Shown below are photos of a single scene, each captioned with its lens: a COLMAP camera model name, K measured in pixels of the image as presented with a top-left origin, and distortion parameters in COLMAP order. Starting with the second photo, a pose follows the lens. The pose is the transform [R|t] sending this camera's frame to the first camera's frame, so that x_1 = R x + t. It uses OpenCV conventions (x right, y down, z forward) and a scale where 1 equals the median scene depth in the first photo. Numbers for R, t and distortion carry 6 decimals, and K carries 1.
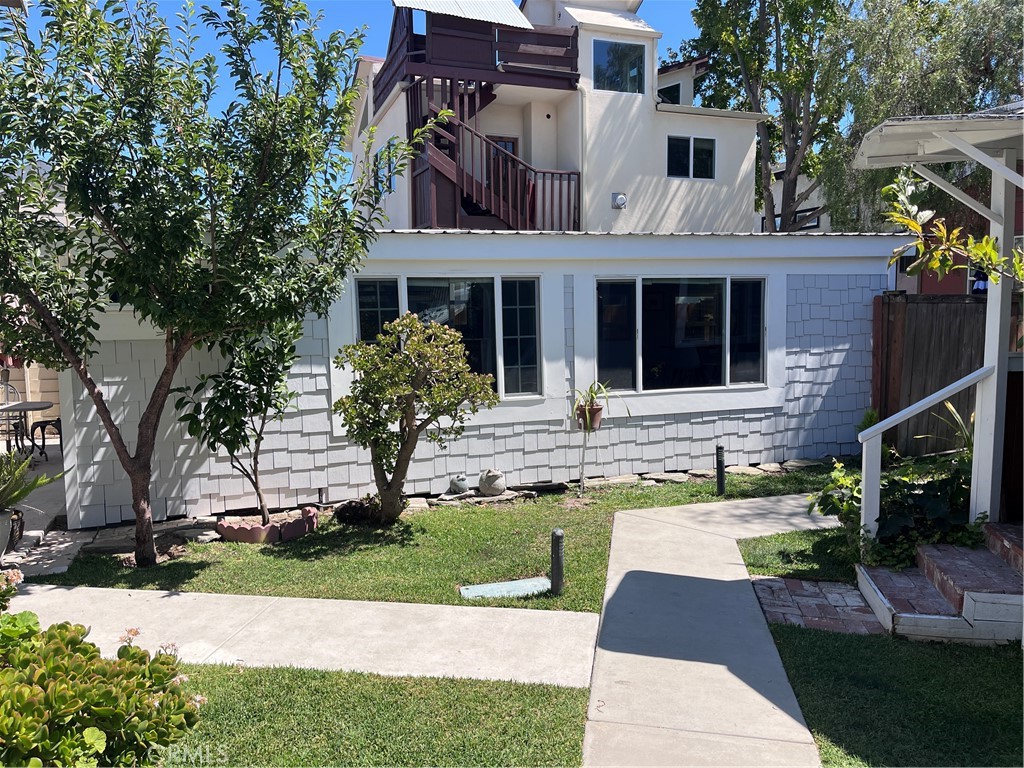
lens RADIAL K [[776.6, 0, 512.0], [0, 776.6, 384.0], [0, 0, 1]] dist [0.038248, -0.006230]
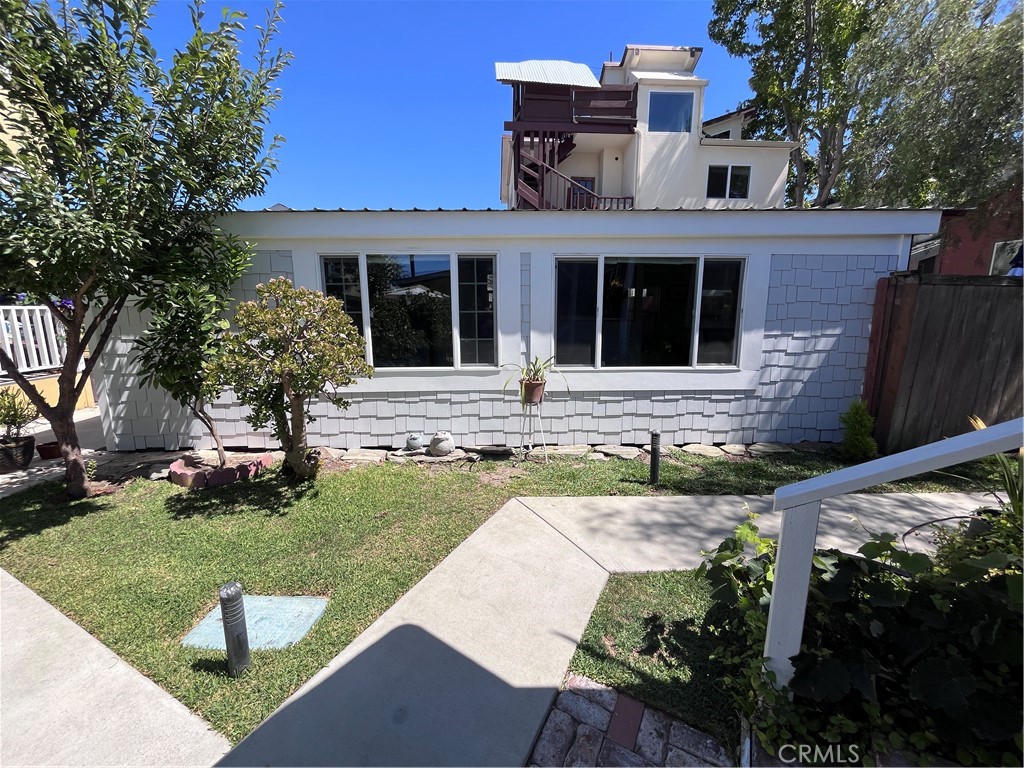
lens RADIAL K [[411.3, 0, 519.8], [0, 411.3, 382.4], [0, 0, 1]] dist [0.000987, 0.000241]
pose [[0.955213, 0.066028, -0.288458, 0.213840], [-0.042314, 0.995248, 0.087693, -0.014147], [0.292878, -0.071560, 0.953468, 0.417104]]
